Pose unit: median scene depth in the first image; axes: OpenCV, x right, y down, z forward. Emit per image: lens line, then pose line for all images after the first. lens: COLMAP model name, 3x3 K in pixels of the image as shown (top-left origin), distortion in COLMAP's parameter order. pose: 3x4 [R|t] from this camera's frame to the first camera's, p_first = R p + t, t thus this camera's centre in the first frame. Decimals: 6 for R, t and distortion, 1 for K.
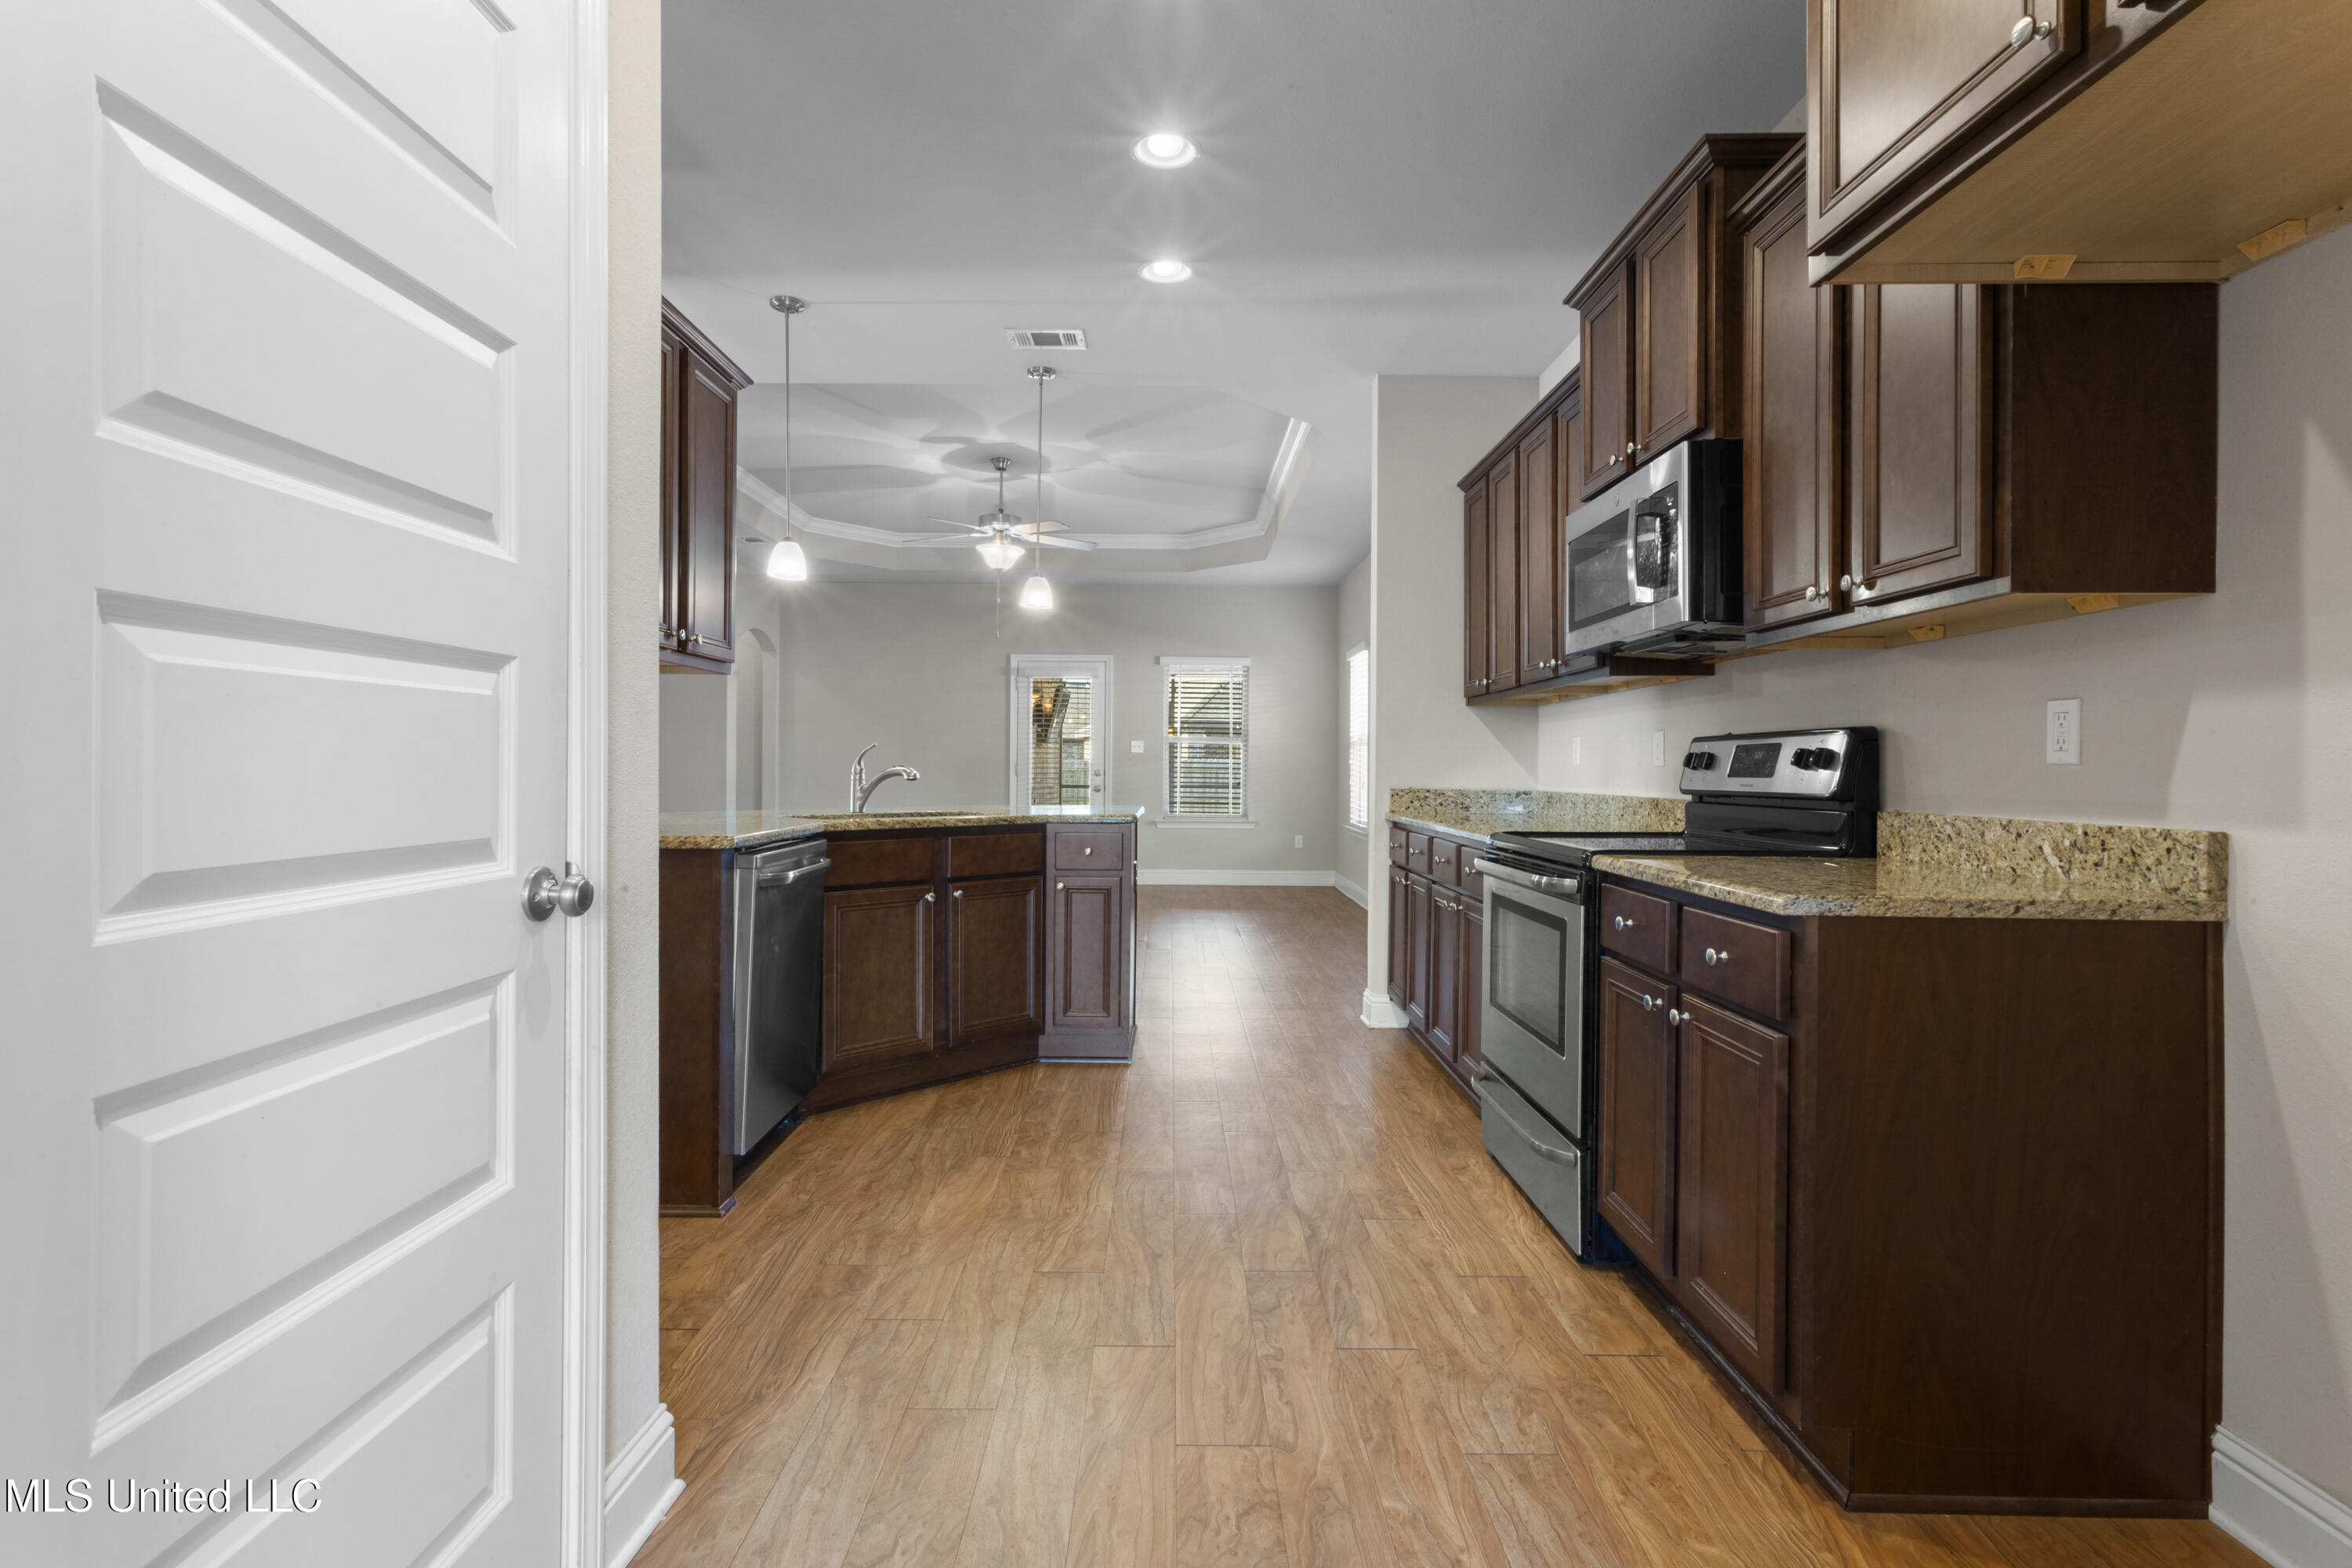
lens RADIAL K [[1118.4, 0, 1168.3], [0, 1118.4, 773.1], [0, 0, 1]] dist [-0.000371, 0.000964]
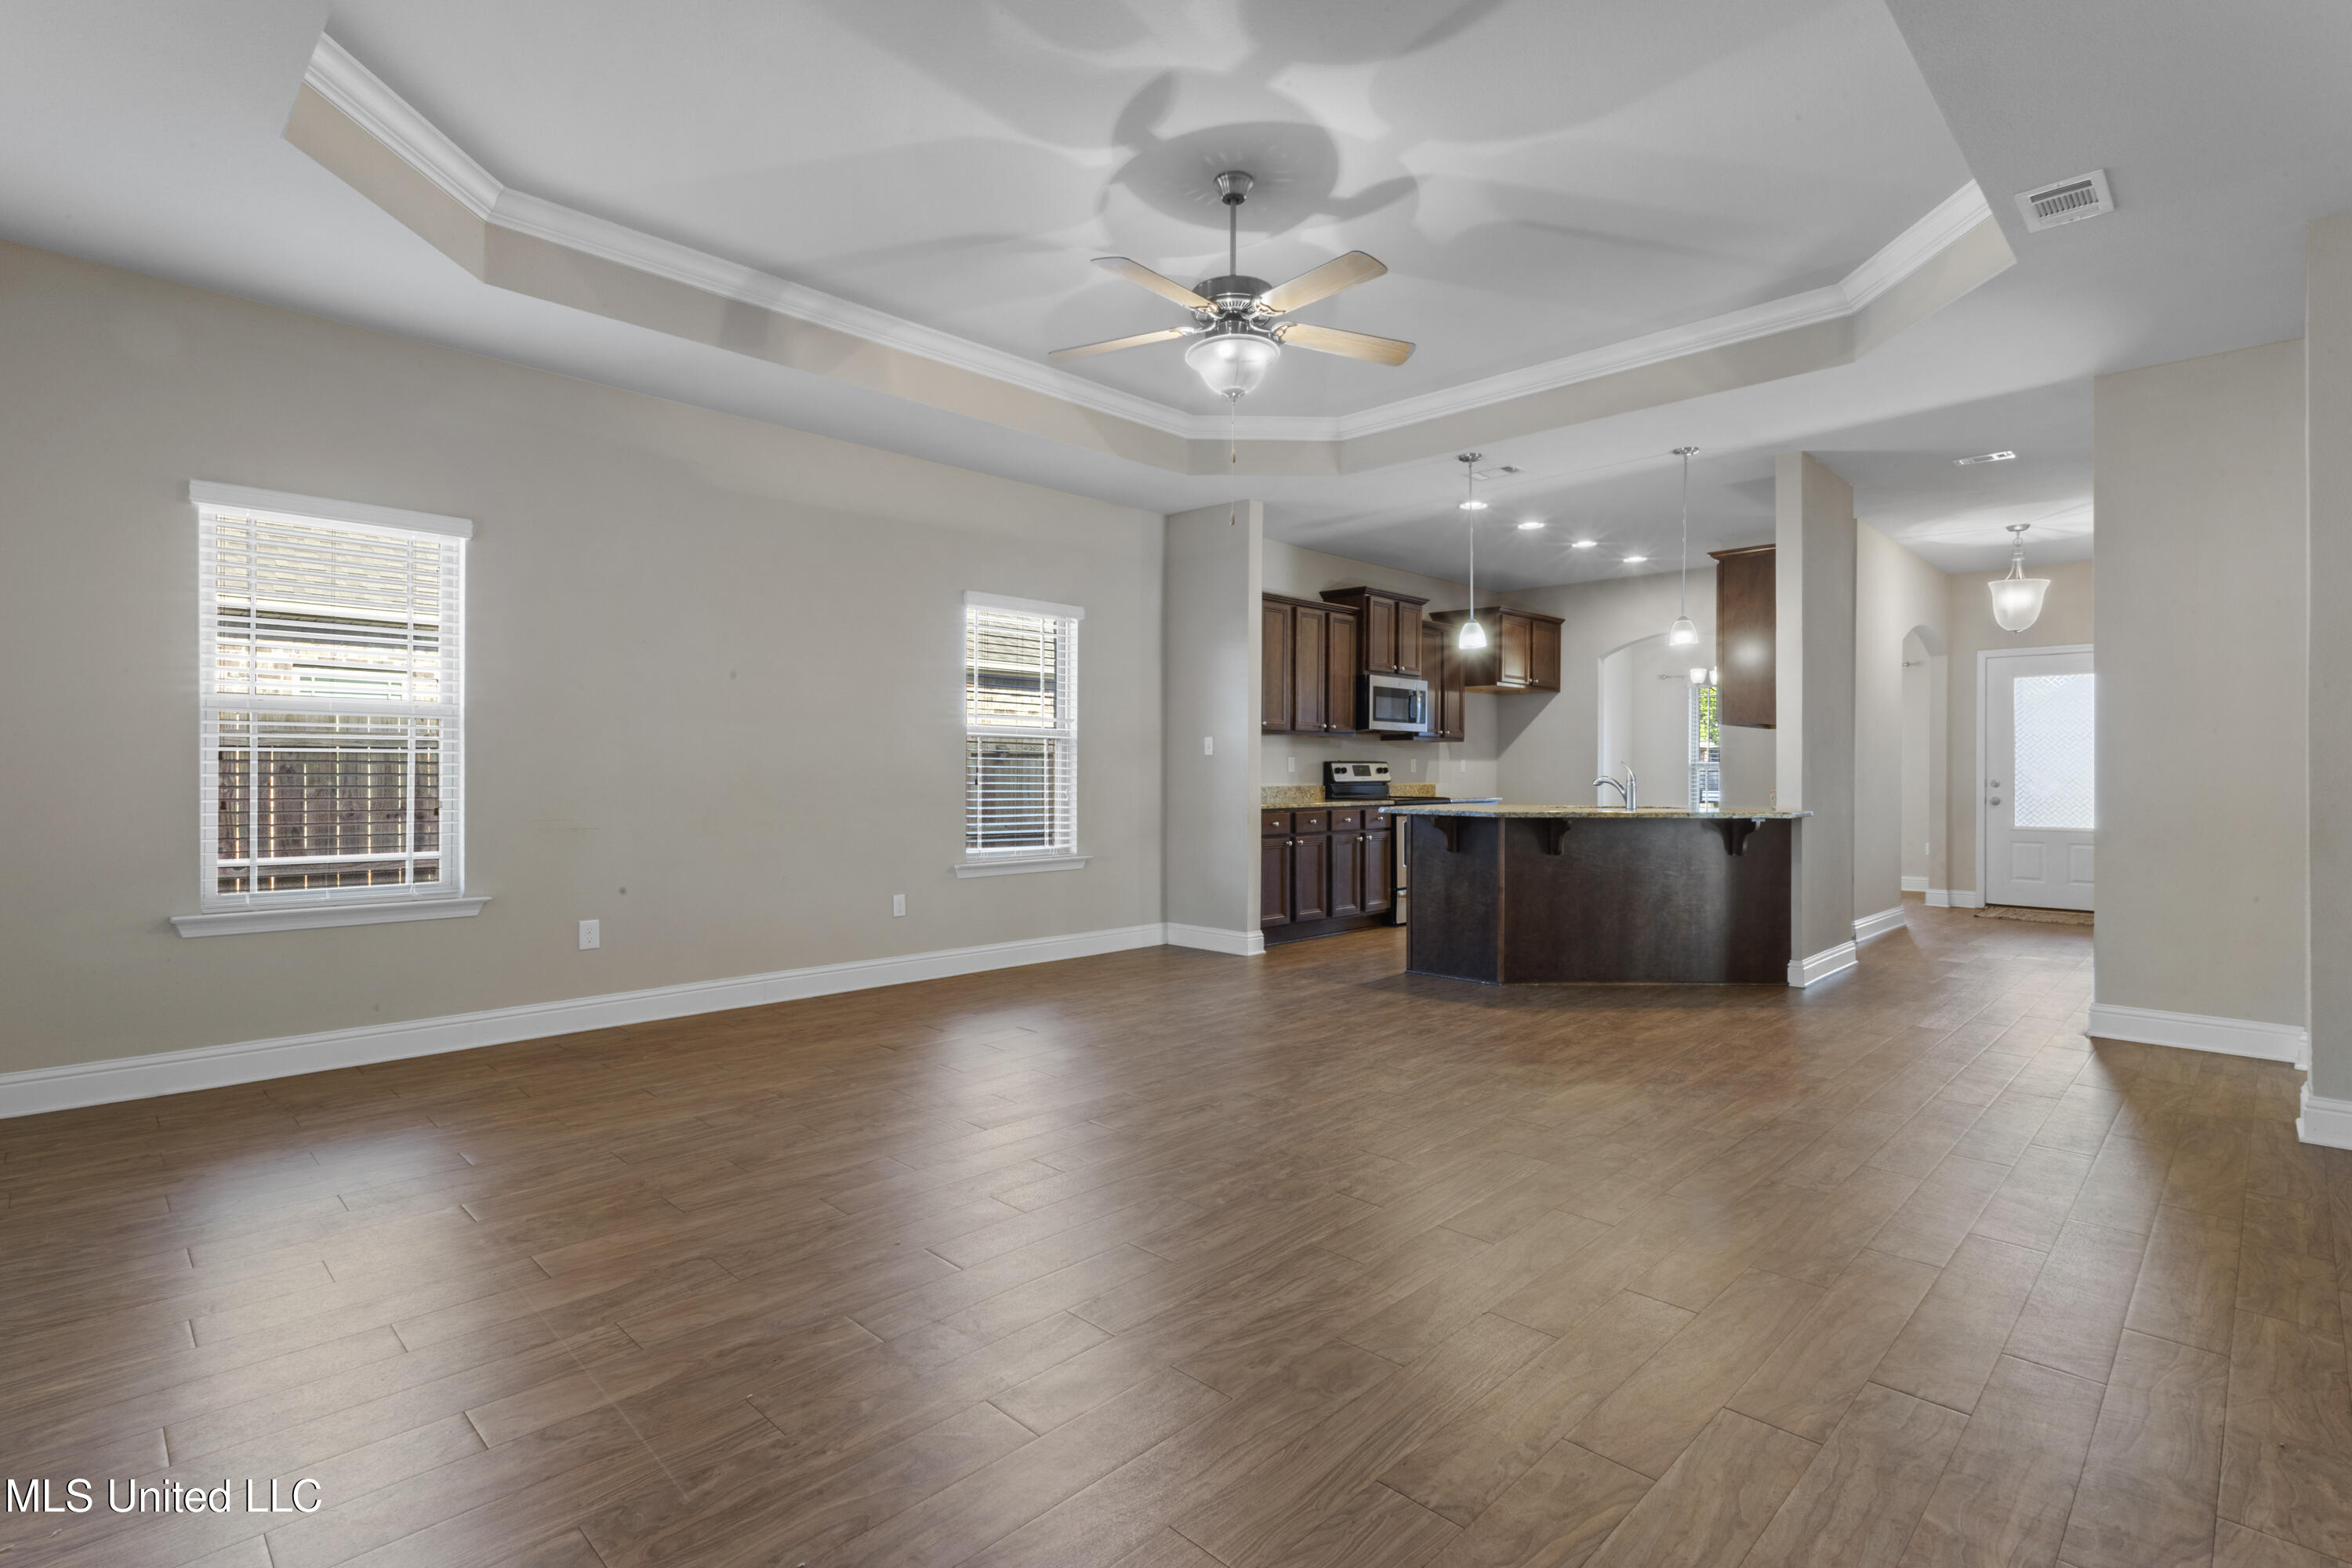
lens RADIAL K [[1118.4, 0, 1180.5], [0, 1118.4, 772.3], [0, 0, 1]] dist [-0.000371, 0.000964]
pose [[-0.716417, -0.011205, 0.697583, -1.040963], [-0.005392, 0.999930, 0.010524, -0.027623], [-0.697652, 0.003778, -0.716427, 2.918777]]
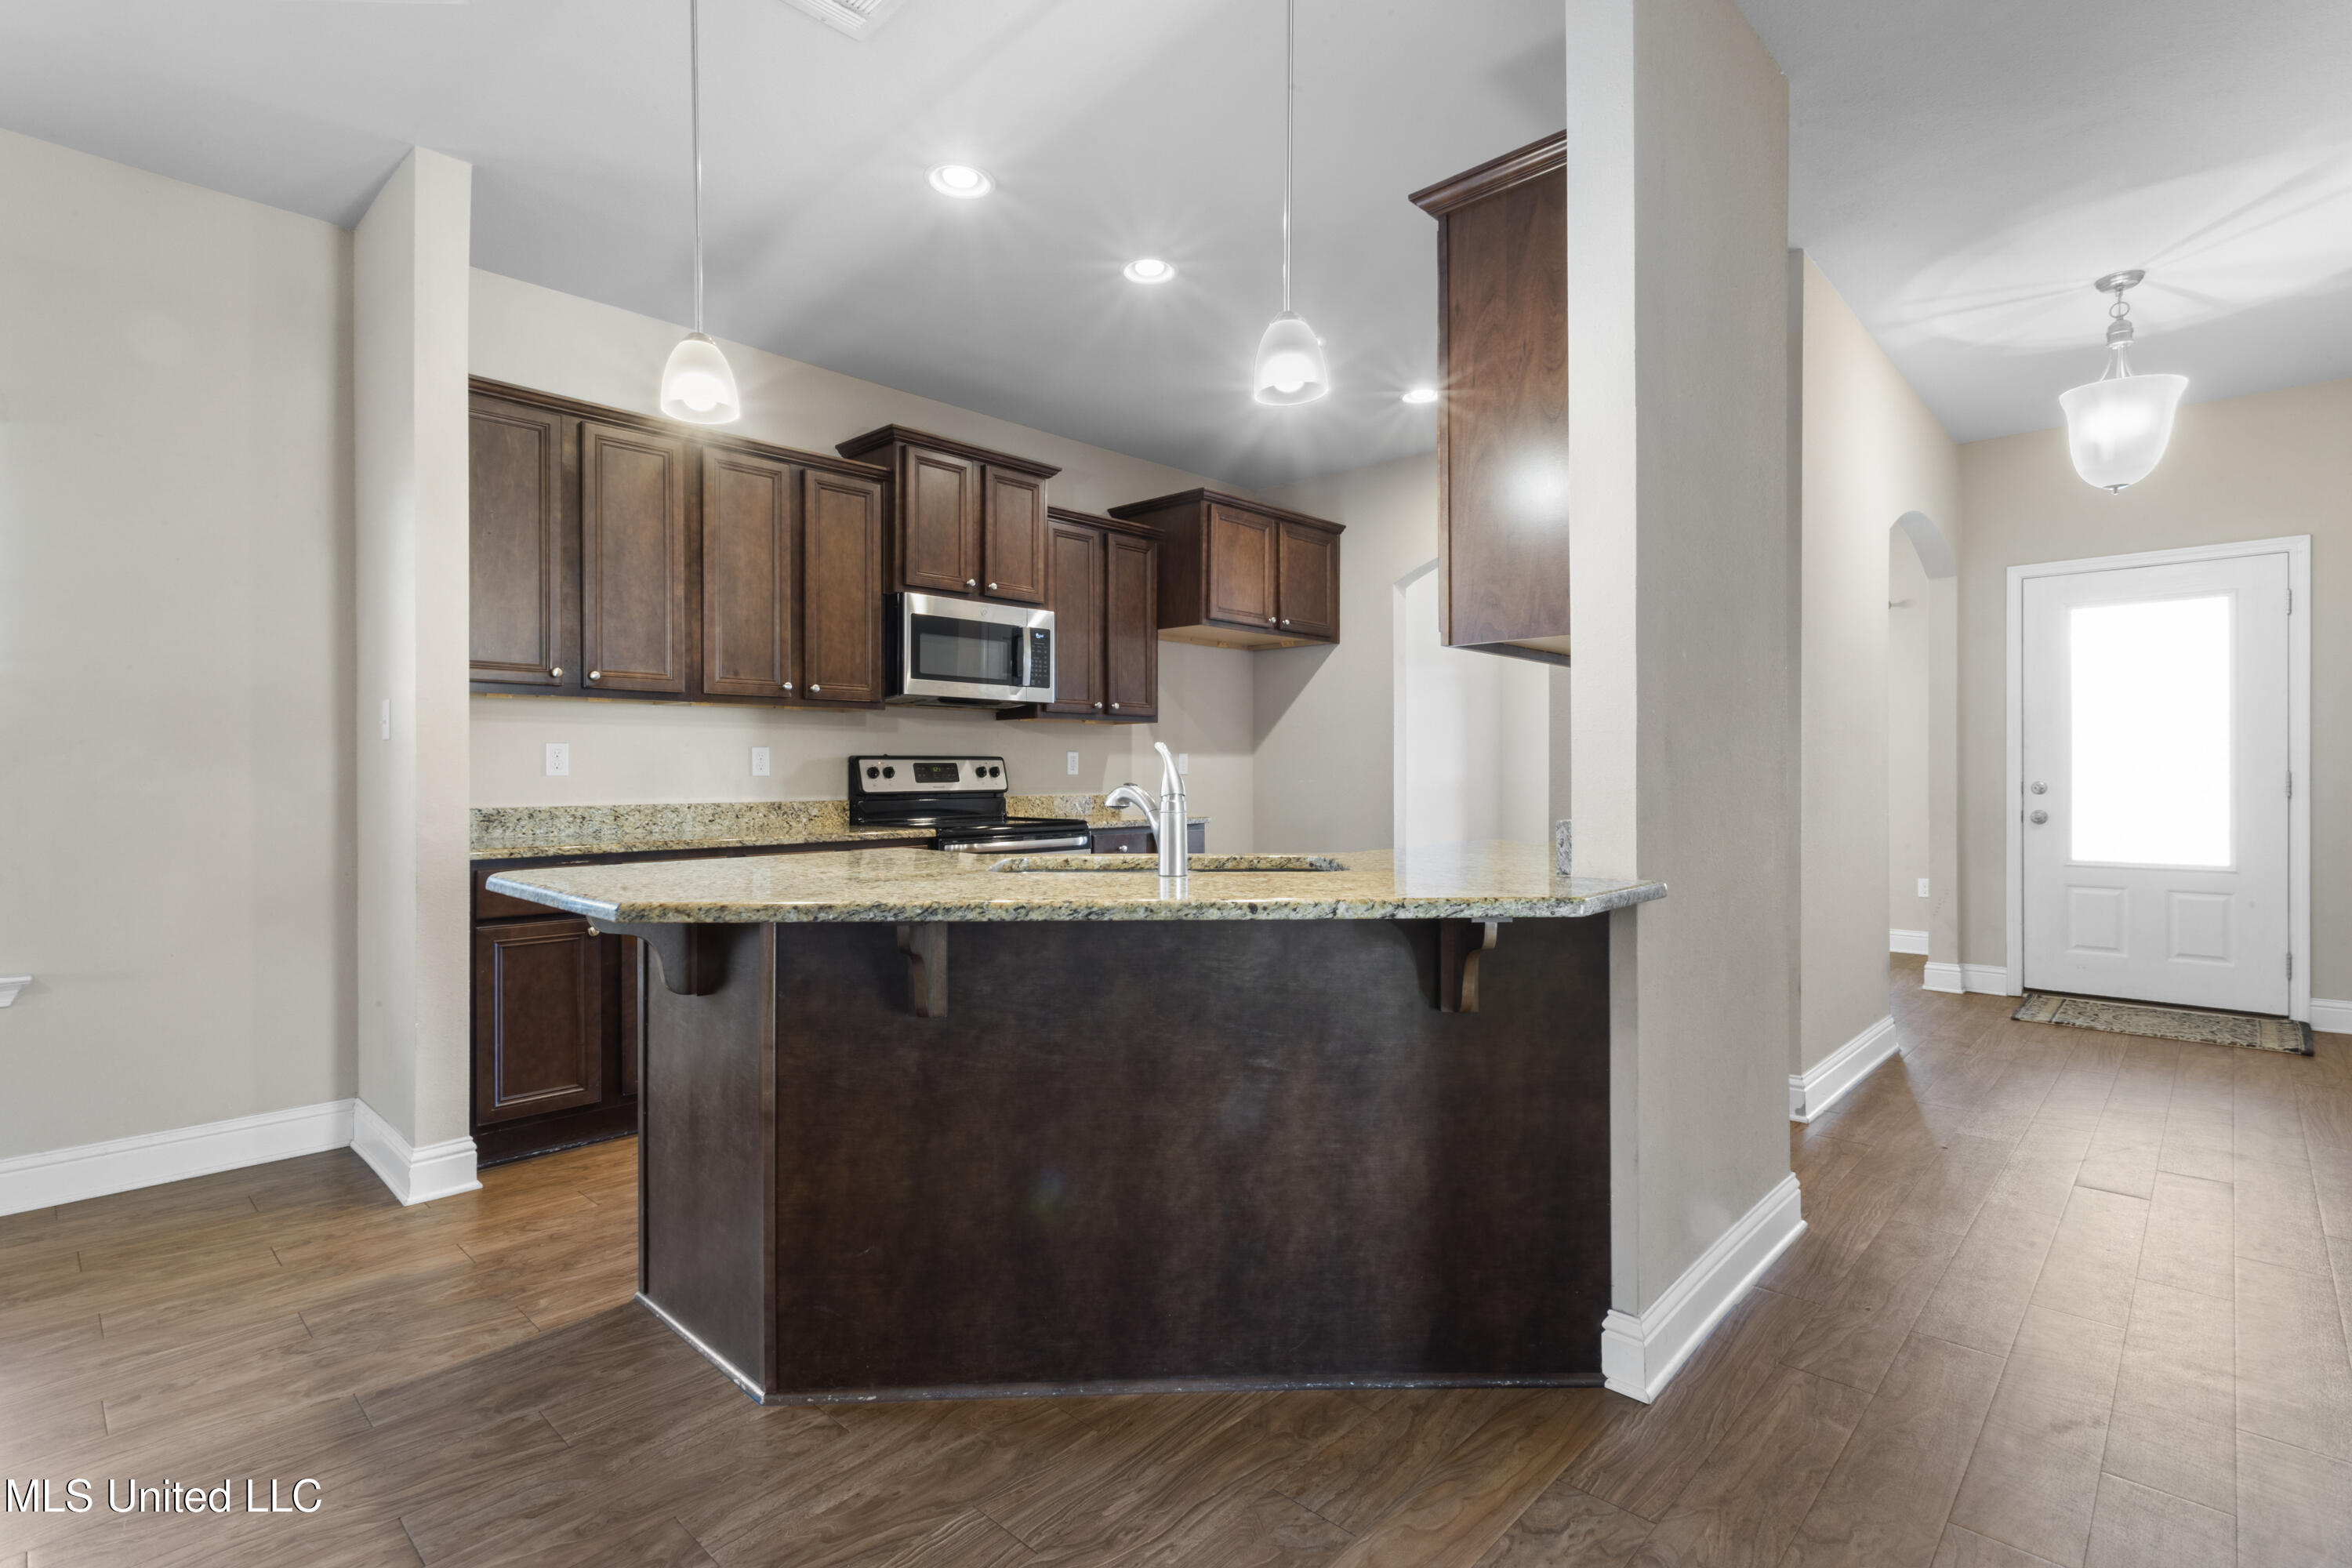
lens RADIAL K [[1118.4, 0, 1181.8], [0, 1118.4, 771.1], [0, 0, 1]] dist [-0.000371, 0.000964]
pose [[-0.733179, -0.006132, 0.680008, -0.759401], [-0.000420, 0.999963, 0.008566, -0.020540], [-0.680035, 0.005995, -0.733155, 1.644663]]
